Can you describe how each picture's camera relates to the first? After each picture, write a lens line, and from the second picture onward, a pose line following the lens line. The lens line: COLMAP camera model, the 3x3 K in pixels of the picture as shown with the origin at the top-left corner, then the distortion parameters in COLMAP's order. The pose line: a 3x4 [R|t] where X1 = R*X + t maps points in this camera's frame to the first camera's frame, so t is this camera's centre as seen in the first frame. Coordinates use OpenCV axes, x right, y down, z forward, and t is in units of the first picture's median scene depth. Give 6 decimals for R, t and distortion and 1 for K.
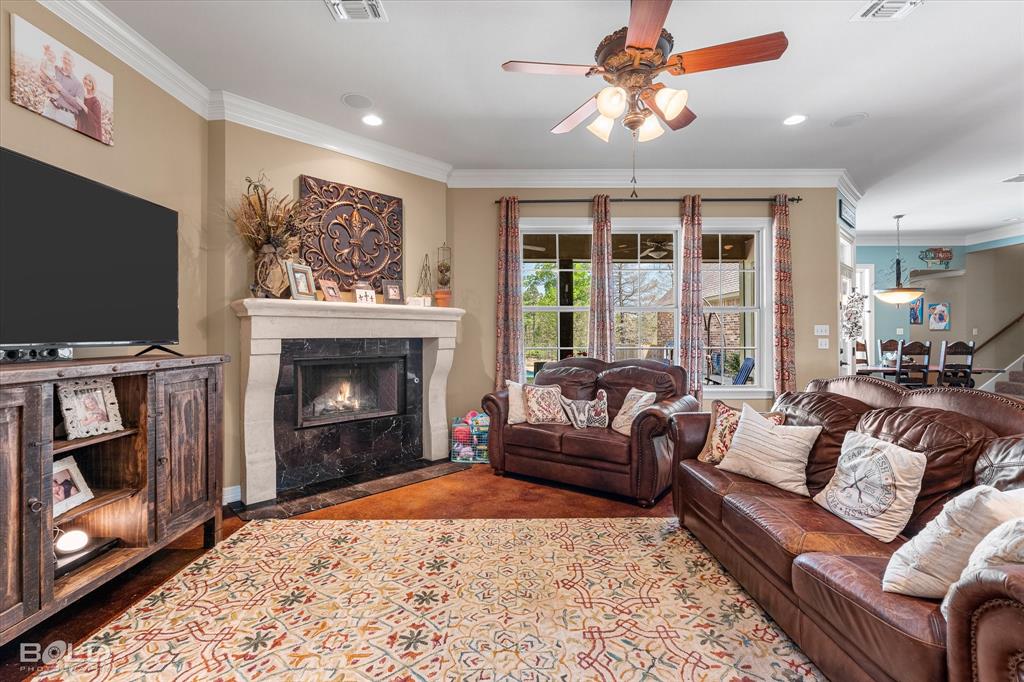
lens RADIAL K [[448.6, 0, 510.6], [0, 448.6, 334.9], [0, 0, 1]] dist [-0.003648, 0.000065]
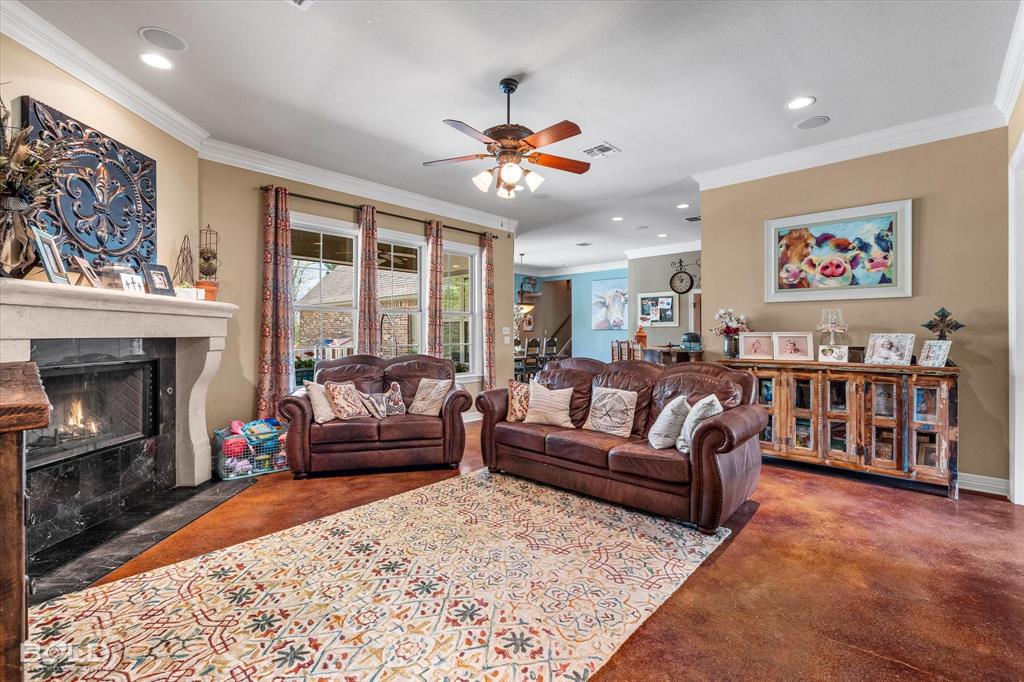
lens RADIAL K [[453.5, 0, 512.6], [0, 453.5, 335.6], [0, 0, 1]] dist [-0.004603, 0.000468]
pose [[0.677958, -0.002337, 0.735097, -0.467491], [0.000674, 0.999997, 0.002558, 0.001636], [-0.735101, -0.001239, 0.677957, 0.002793]]
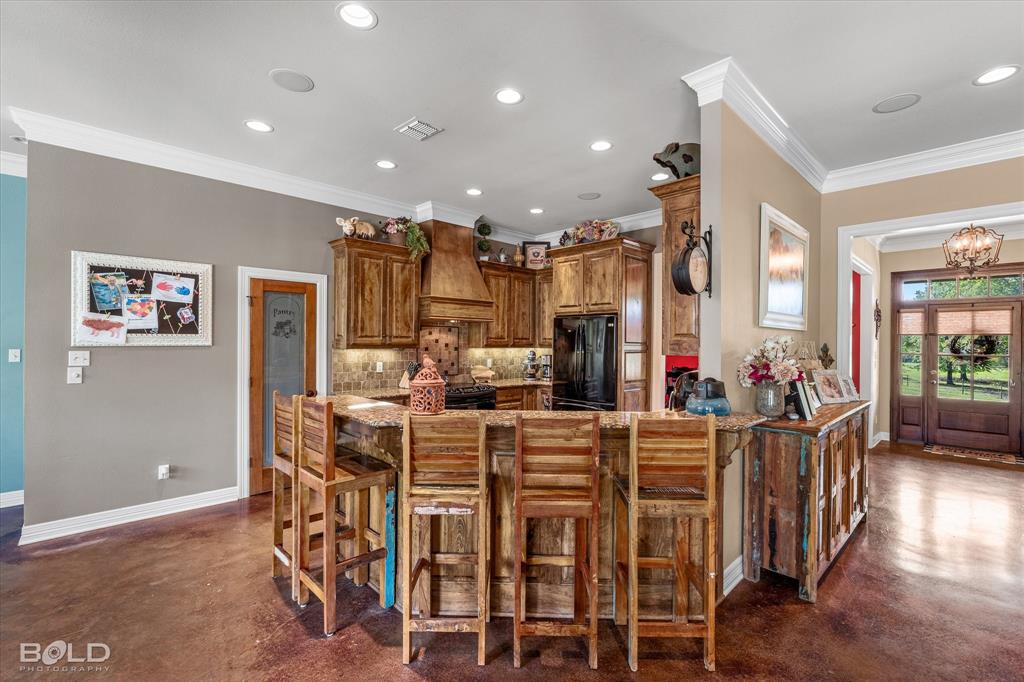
lens RADIAL K [[448.6, 0, 509.9], [0, 448.6, 341.6], [0, 0, 1]] dist [-0.003648, 0.000065]
pose [[-0.699769, -0.008673, 0.714316, 0.652964], [-0.007837, 0.999959, 0.004464, -0.059701], [-0.714326, -0.002475, -0.699809, 1.223038]]
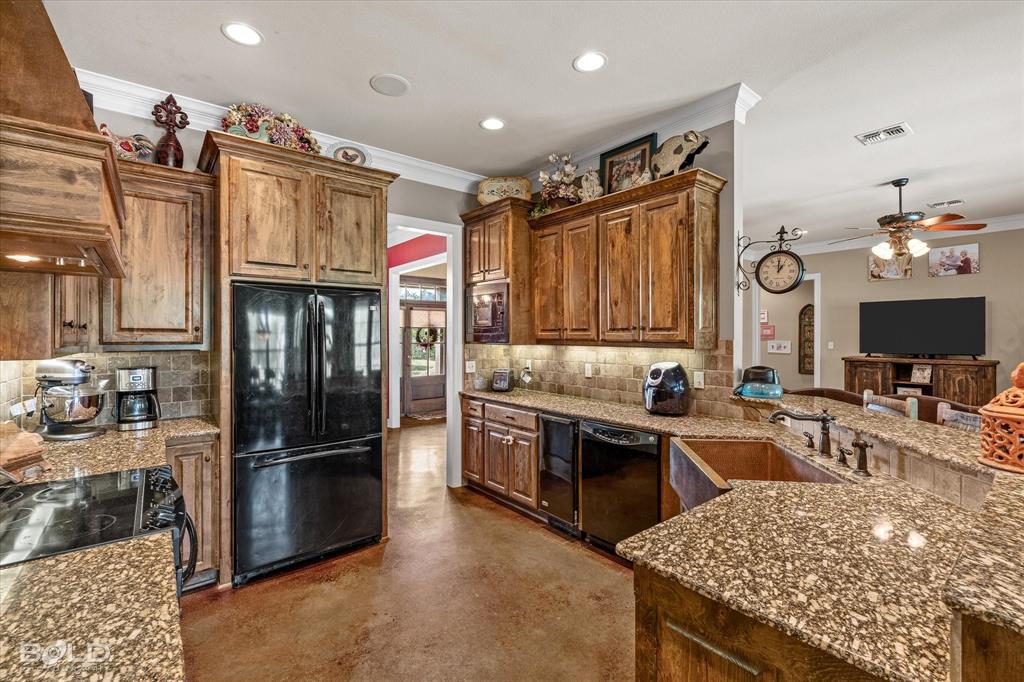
lens RADIAL K [[448.6, 0, 513.2], [0, 448.6, 335.6], [0, 0, 1]] dist [-0.003648, 0.000065]
pose [[-0.774241, -0.000104, -0.632891, 1.742810], [-0.001697, 0.999997, 0.001912, -0.057013], [0.632888, 0.002555, -0.774239, 0.867934]]
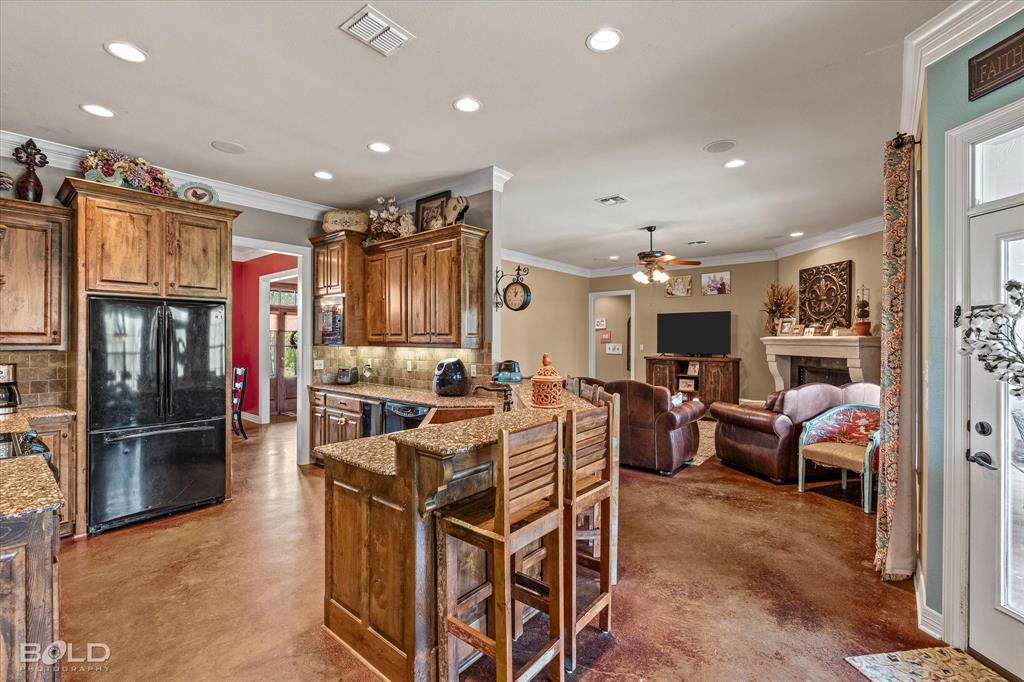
lens RADIAL K [[448.6, 0, 511.5], [0, 448.6, 337.7], [0, 0, 1]] dist [-0.003648, 0.000065]
pose [[-0.638558, -0.004302, -0.769562, 1.786352], [-0.004315, 0.999989, -0.002009, -0.057877], [0.769562, 0.002037, -0.638569, 1.263422]]
